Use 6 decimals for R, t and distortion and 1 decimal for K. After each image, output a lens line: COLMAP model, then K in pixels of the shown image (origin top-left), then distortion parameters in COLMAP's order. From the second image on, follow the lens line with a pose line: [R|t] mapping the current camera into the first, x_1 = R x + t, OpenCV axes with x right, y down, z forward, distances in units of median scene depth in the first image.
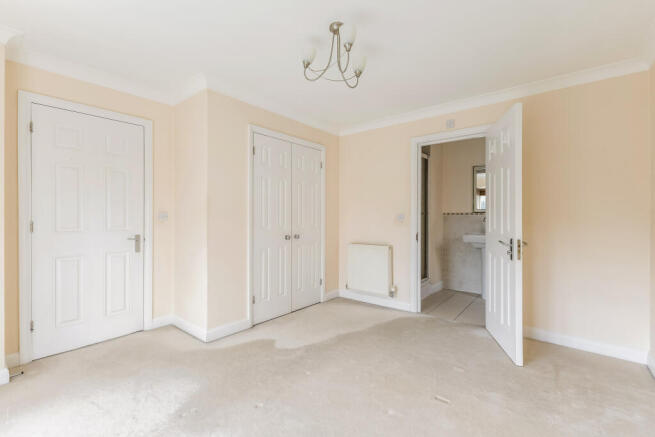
lens RADIAL K [[290.3, 0, 327.8], [0, 290.3, 215.6], [0, 0, 1]] dist [0.010560, -0.001223]
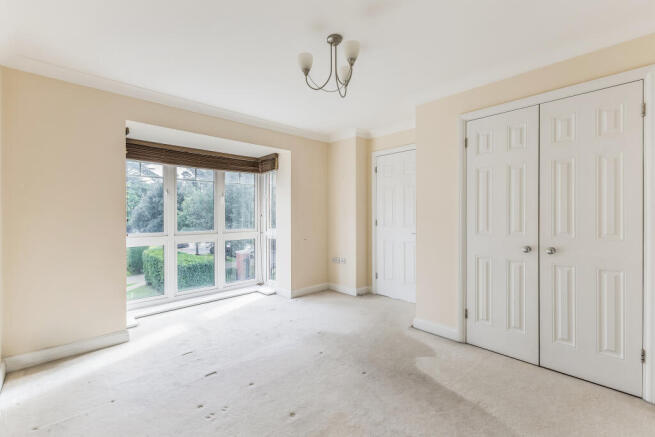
lens RADIAL K [[290.3, 0, 328.5], [0, 290.3, 217.7], [0, 0, 1]] dist [0.010560, -0.001223]
pose [[-0.112641, 0.004086, -0.993627, 0.644040], [-0.001595, 0.999990, 0.004293, -0.000807], [0.993634, 0.002069, -0.112633, 0.670808]]
